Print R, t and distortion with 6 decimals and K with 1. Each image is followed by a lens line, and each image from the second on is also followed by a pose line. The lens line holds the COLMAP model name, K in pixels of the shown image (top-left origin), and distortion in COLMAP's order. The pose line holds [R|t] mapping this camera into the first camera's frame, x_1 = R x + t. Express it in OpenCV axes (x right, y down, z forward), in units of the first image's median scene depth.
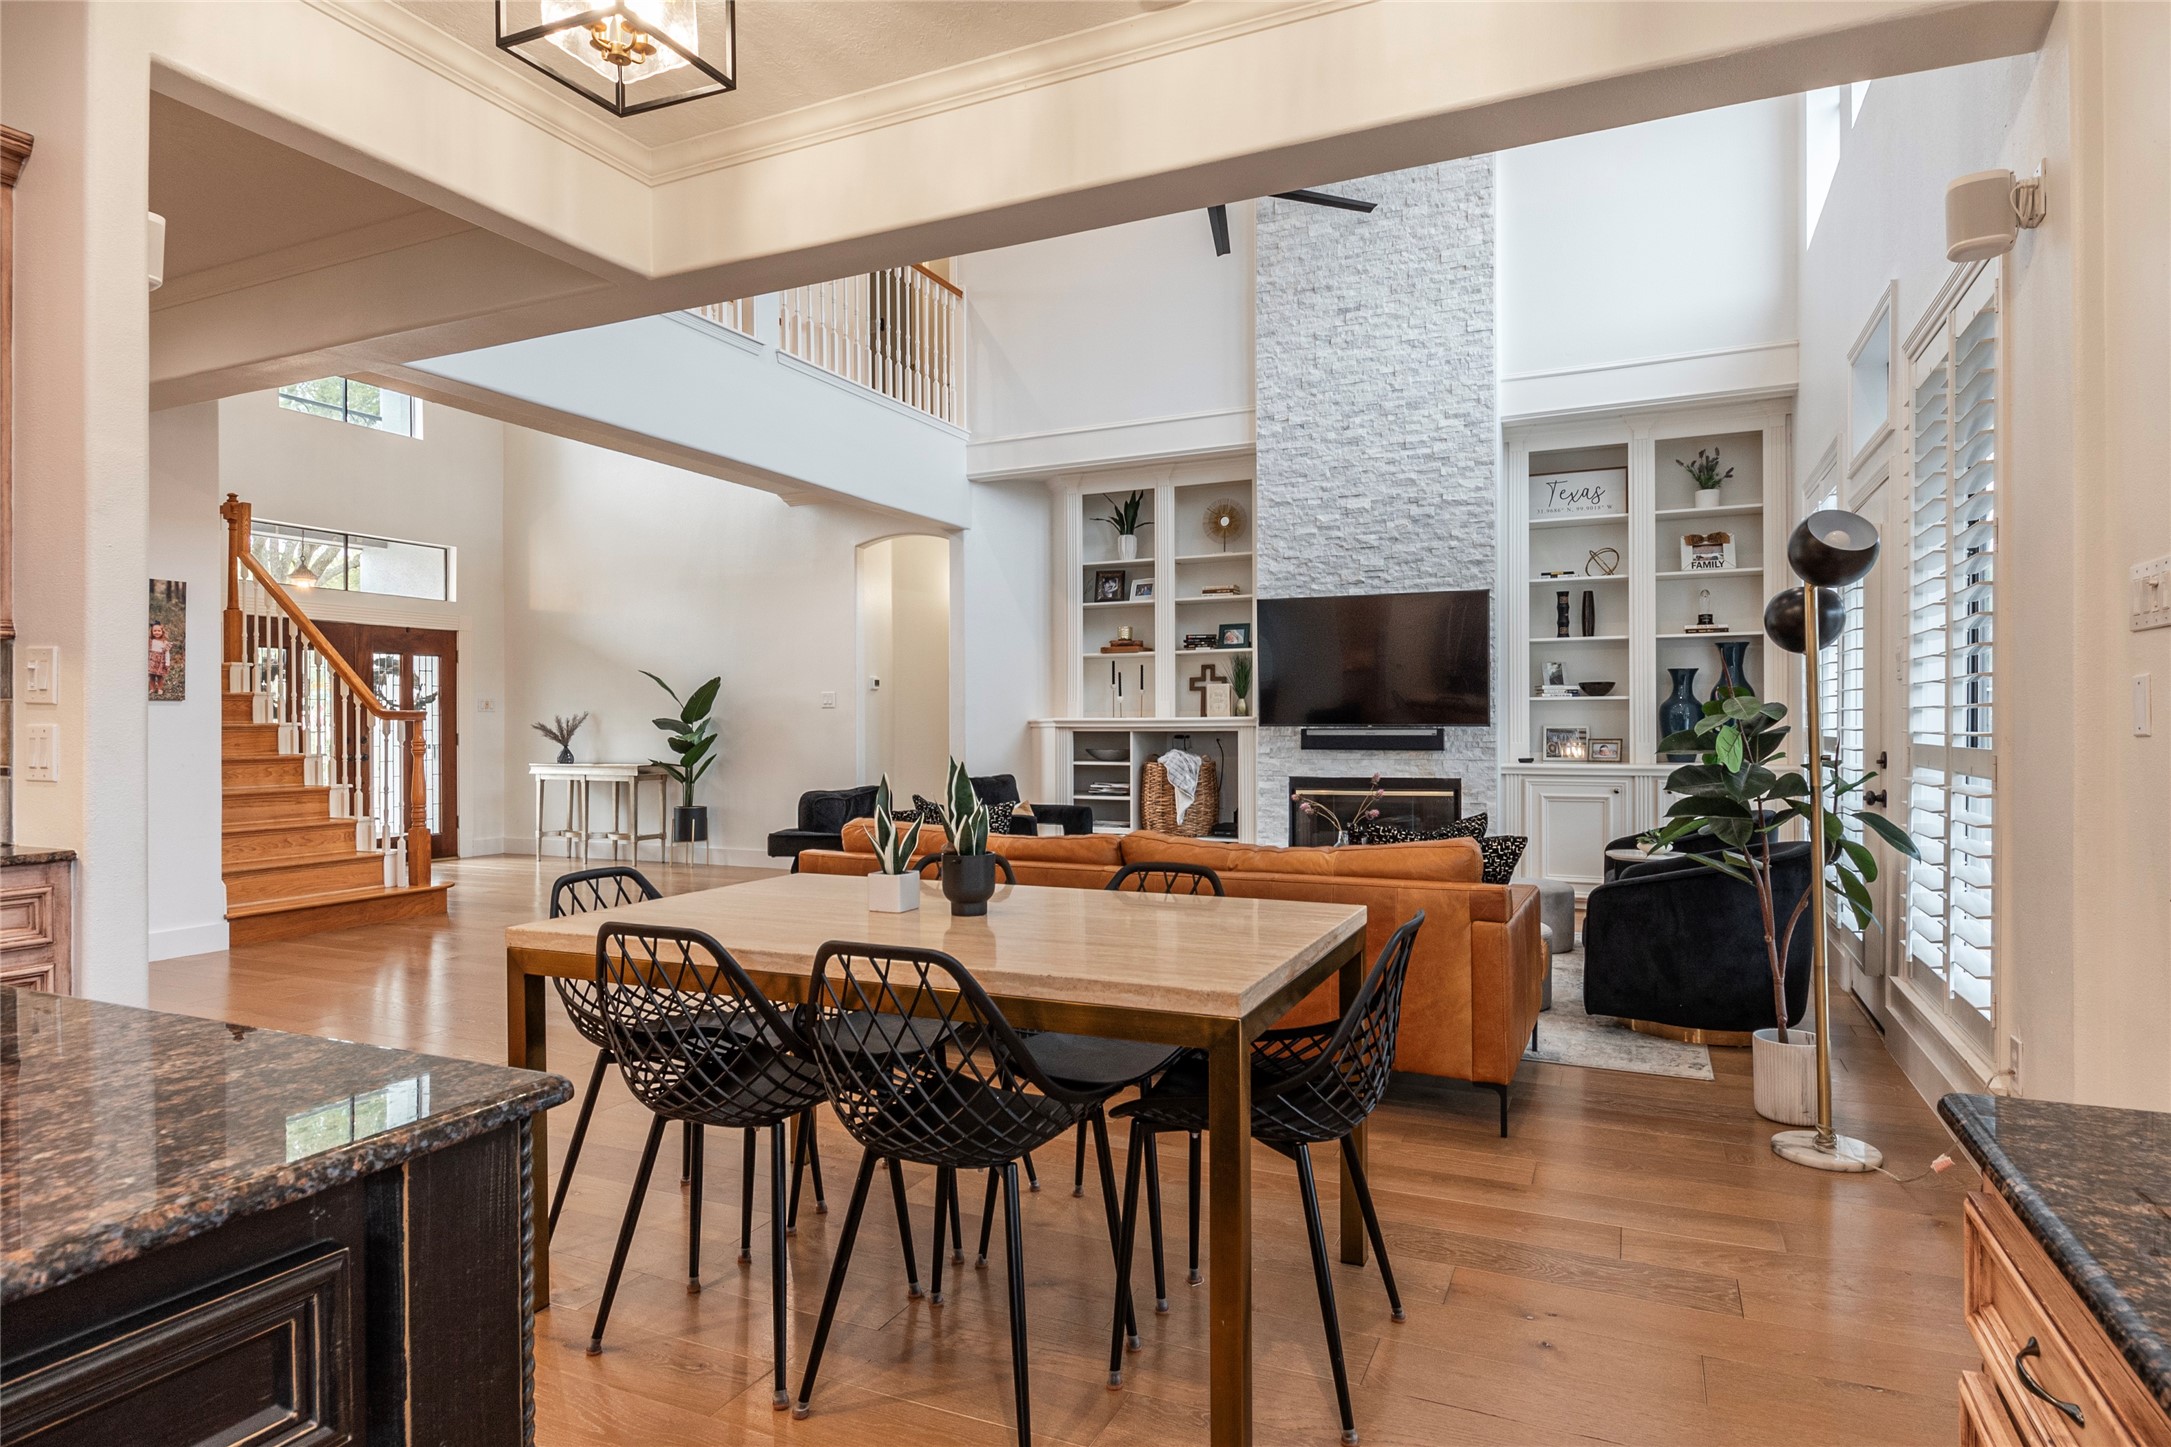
lens RADIAL K [[1201.2, 0, 1096.3], [0, 1201.2, 724.9], [0, 0, 1]] dist [0.000622, -0.002378]
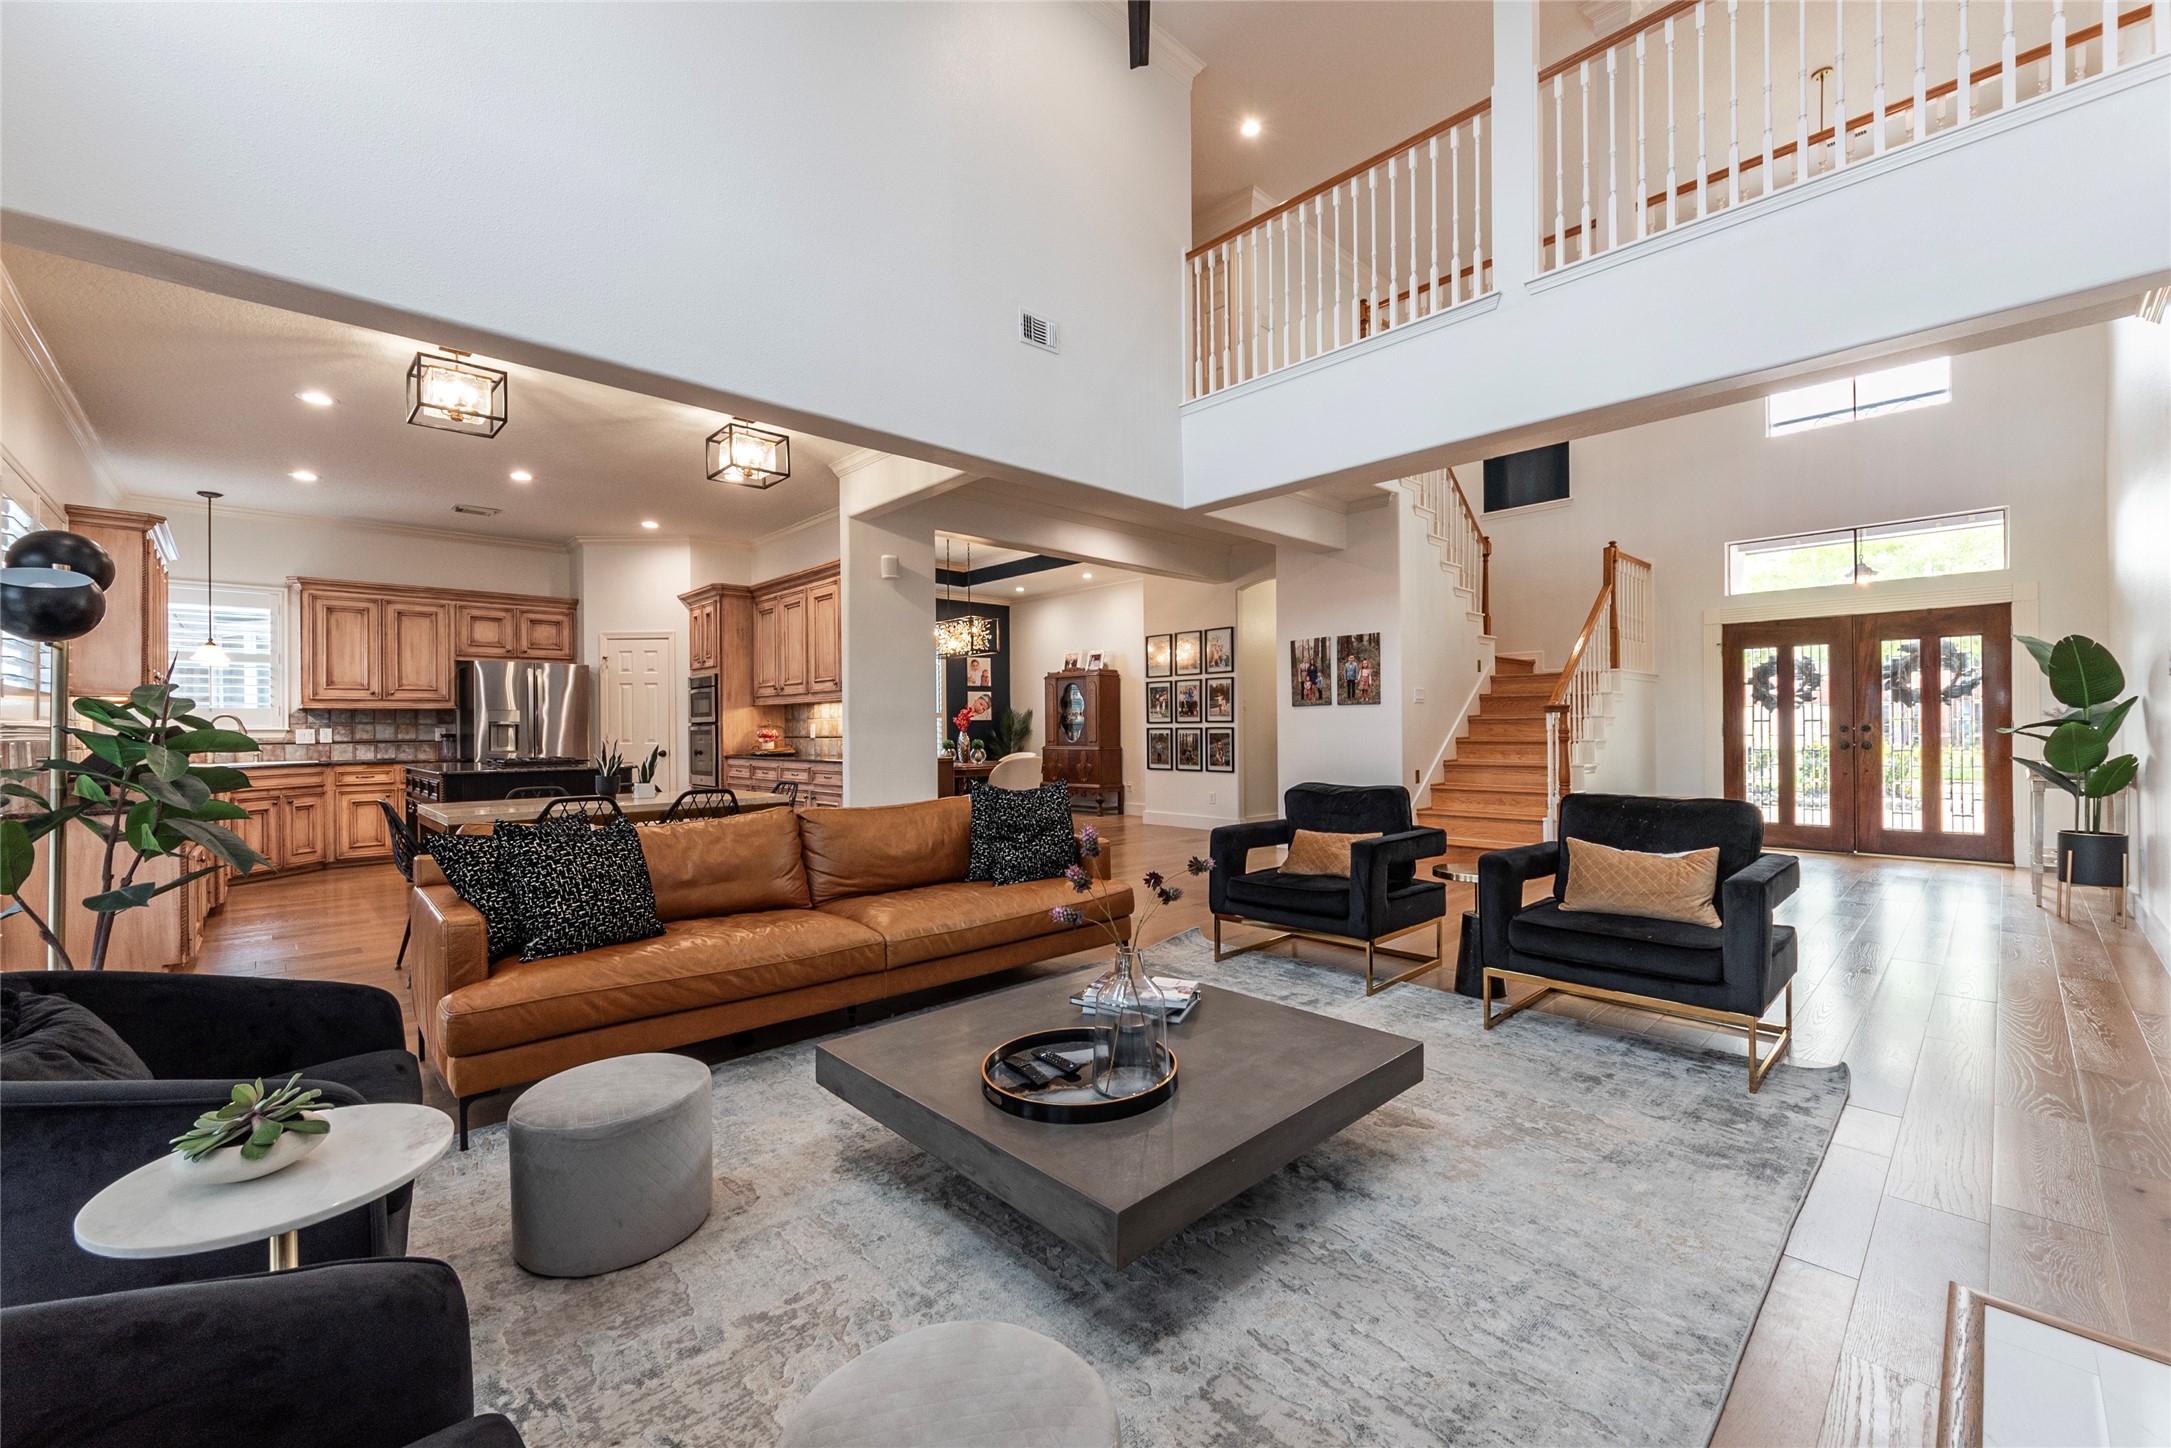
lens RADIAL K [[877.7, 0, 1099.5], [0, 877.7, 729.7], [0, 0, 1]] dist [-0.001030, -0.002146]
pose [[-0.366941, 0.009400, -0.930197, 0.401255], [0.010911, 0.999924, 0.005800, 0.002730], [0.930180, -0.008021, -0.367015, 0.861643]]
